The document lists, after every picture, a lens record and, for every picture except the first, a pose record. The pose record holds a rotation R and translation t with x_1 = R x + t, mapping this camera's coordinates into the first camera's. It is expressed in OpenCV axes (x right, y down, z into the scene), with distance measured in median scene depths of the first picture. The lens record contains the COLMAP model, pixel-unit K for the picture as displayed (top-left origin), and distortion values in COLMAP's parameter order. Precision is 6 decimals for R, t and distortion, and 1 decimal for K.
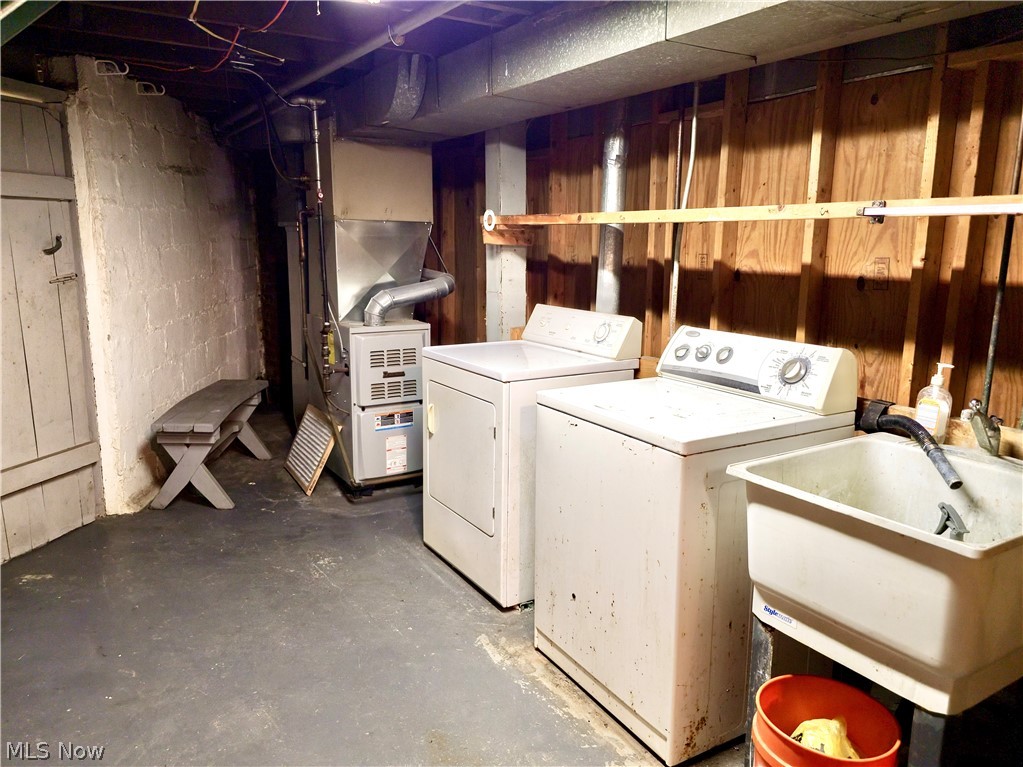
lens RADIAL K [[716.8, 0, 500.0], [0, 716.8, 387.1], [0, 0, 1]] dist [0.140397, -0.135384]
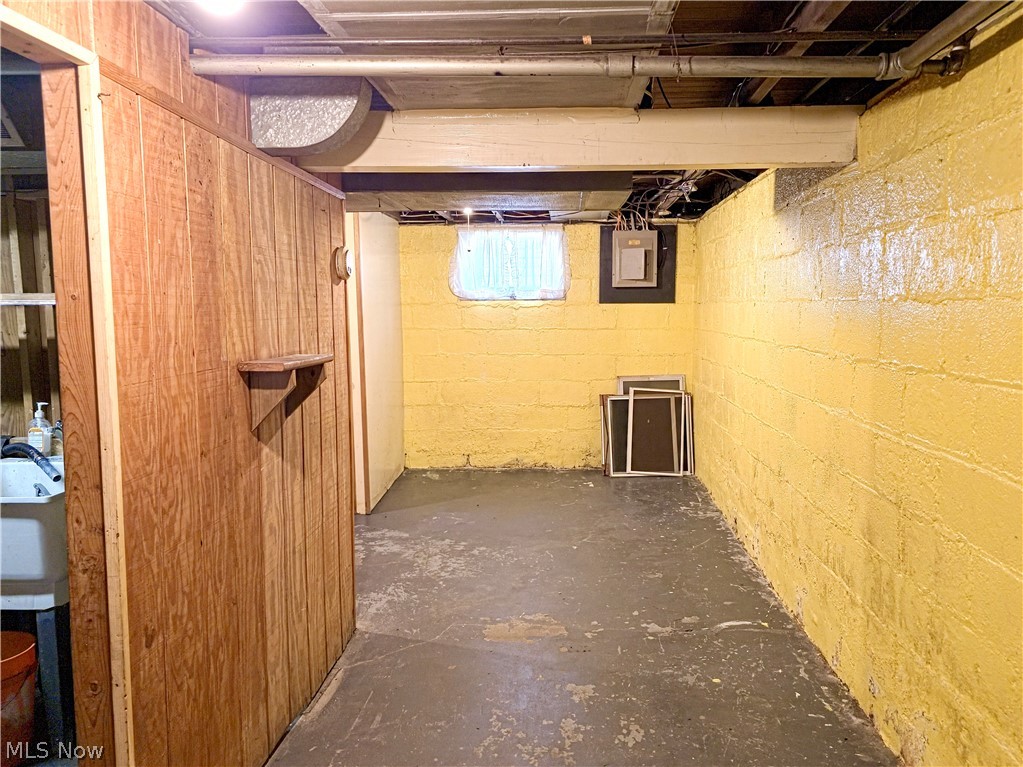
lens RADIAL K [[716.8, 0, 500.0], [0, 716.8, 387.1], [0, 0, 1]] dist [0.140397, -0.135384]
pose [[0.534199, -0.097420, 0.839727, -0.149845], [0.172491, 0.985001, 0.004542, 0.089059], [-0.827574, 0.142419, 0.542991, -0.565507]]
